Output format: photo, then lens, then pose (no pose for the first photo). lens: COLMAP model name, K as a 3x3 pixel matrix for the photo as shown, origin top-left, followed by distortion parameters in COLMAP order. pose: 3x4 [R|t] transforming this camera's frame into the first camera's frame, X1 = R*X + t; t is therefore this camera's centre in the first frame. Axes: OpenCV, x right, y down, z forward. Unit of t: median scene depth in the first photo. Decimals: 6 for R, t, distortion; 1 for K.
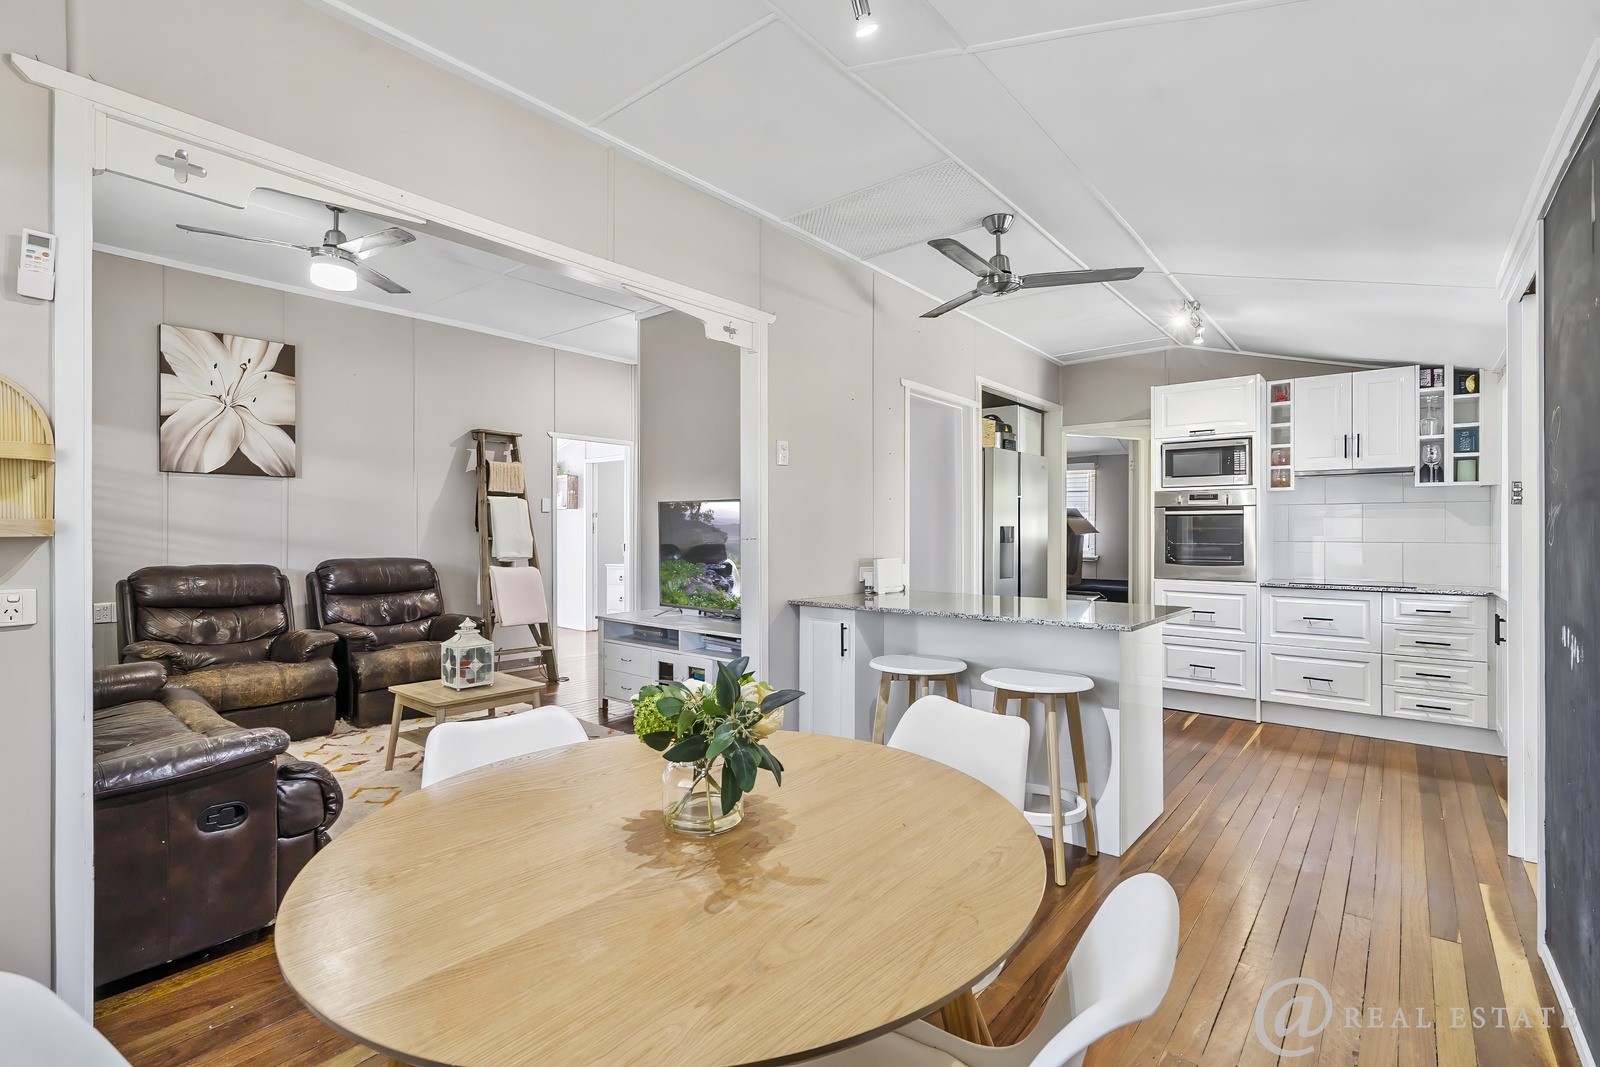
lens RADIAL K [[725.5, 0, 802.1], [0, 725.5, 532.0], [0, 0, 1]] dist [-0.001648, -0.000474]
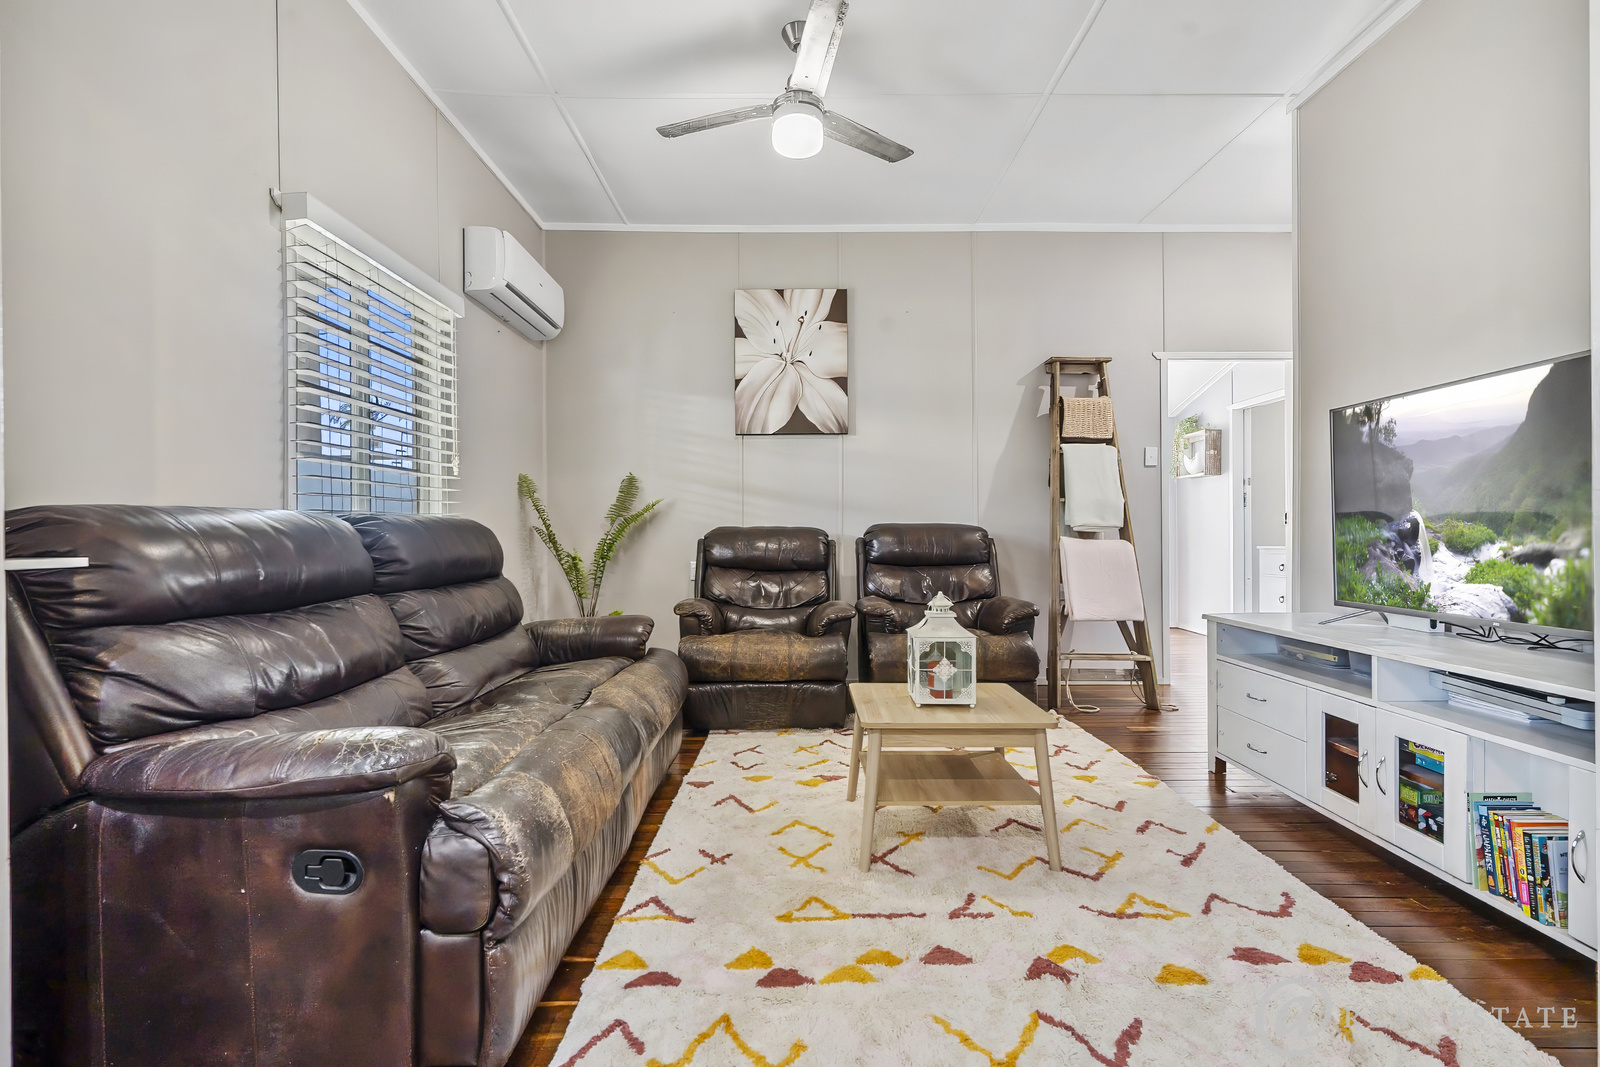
lens RADIAL K [[725.5, 0, 798.8], [0, 725.5, 533.0], [0, 0, 1]] dist [-0.001648, -0.000474]
pose [[0.645090, -0.002099, -0.764104, -0.045165], [0.002227, 0.999997, -0.000867, 0.049690], [0.764104, -0.001142, 0.645093, 0.369524]]
